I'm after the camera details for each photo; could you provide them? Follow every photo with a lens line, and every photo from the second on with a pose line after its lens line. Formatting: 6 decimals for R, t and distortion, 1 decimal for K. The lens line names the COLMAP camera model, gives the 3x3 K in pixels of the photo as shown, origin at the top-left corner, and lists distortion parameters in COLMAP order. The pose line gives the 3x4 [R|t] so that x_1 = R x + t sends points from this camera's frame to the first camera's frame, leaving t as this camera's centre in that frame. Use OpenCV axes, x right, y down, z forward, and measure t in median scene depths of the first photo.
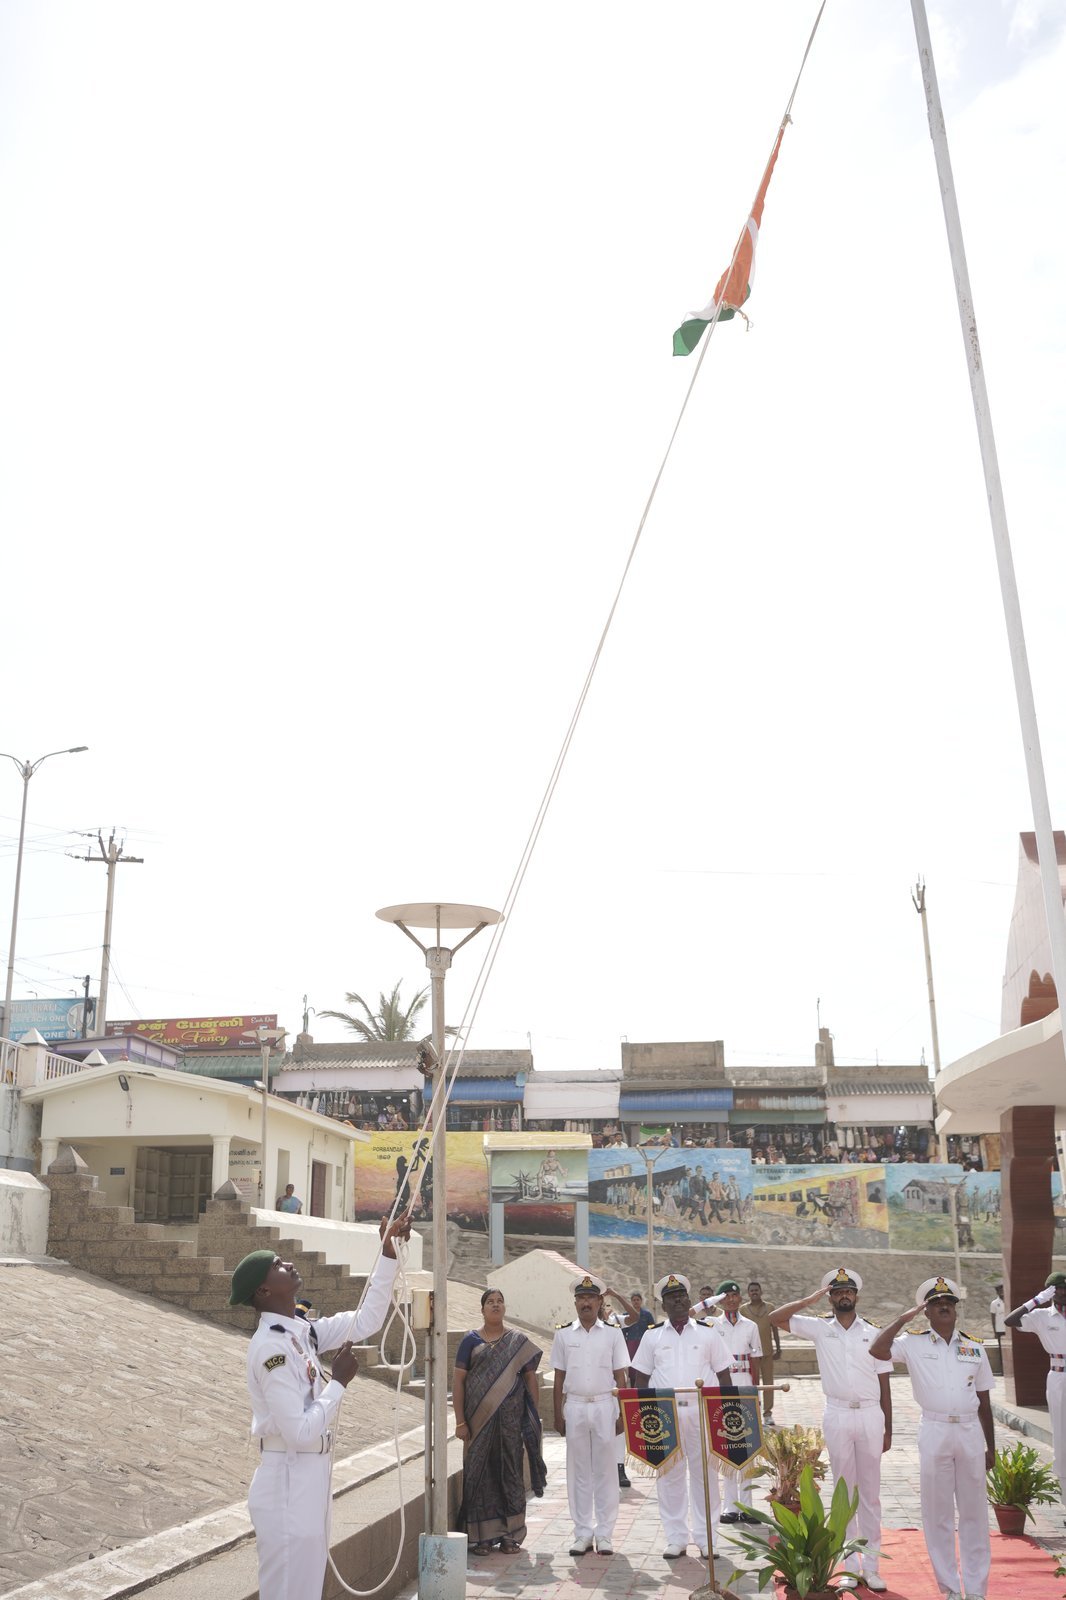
lens RADIAL K [[1658.5, 0, 533.0], [0, 1658.5, 800.0], [0, 0, 1]] dist [-0.005835, -0.008554]
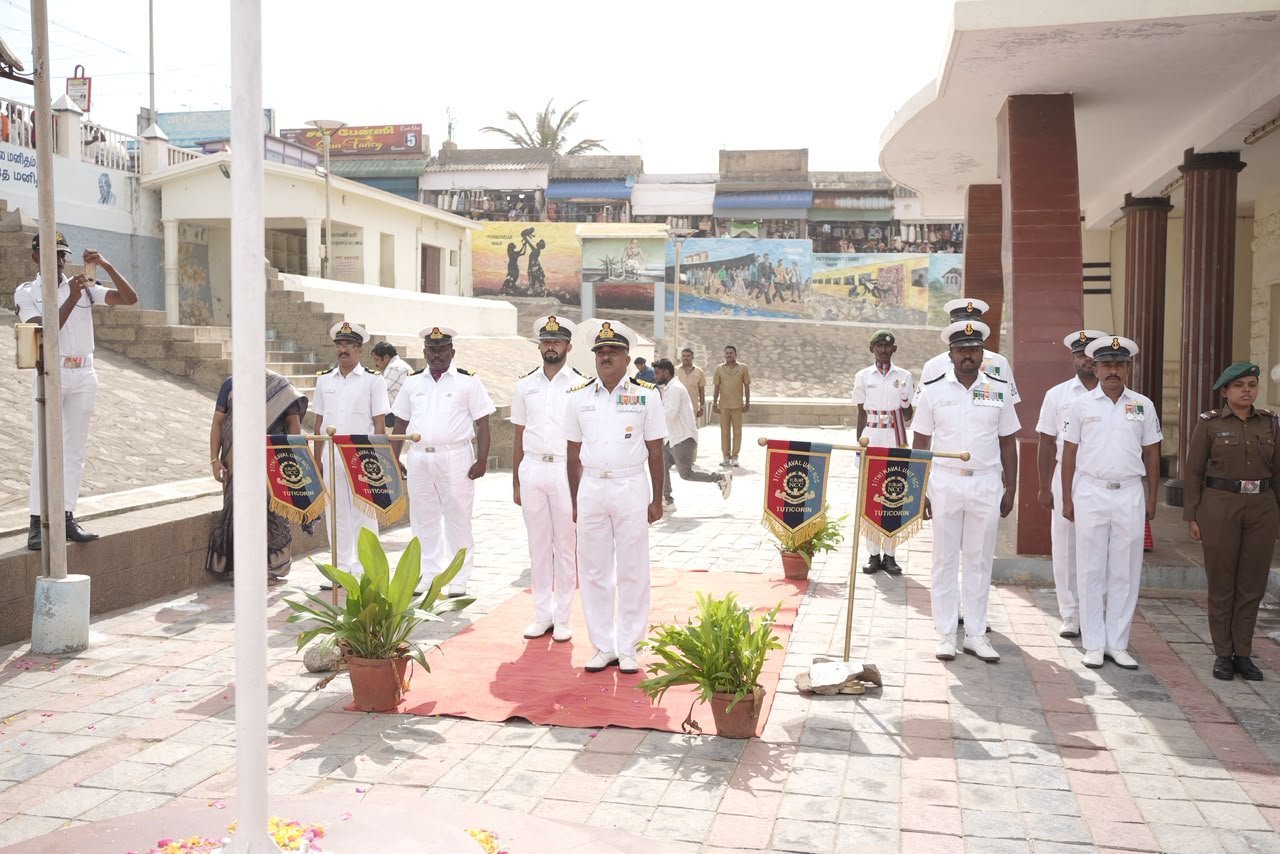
lens RADIAL K [[1326.8, 0, 640.0], [0, 1326.8, 427.0], [0, 0, 1]] dist [-0.005835, -0.008554]
pose [[0.997652, 0.019057, -0.065783, 0.075468], [0.003823, 0.943514, 0.331312, 0.027660], [0.068380, -0.330785, 0.941225, 0.082023]]
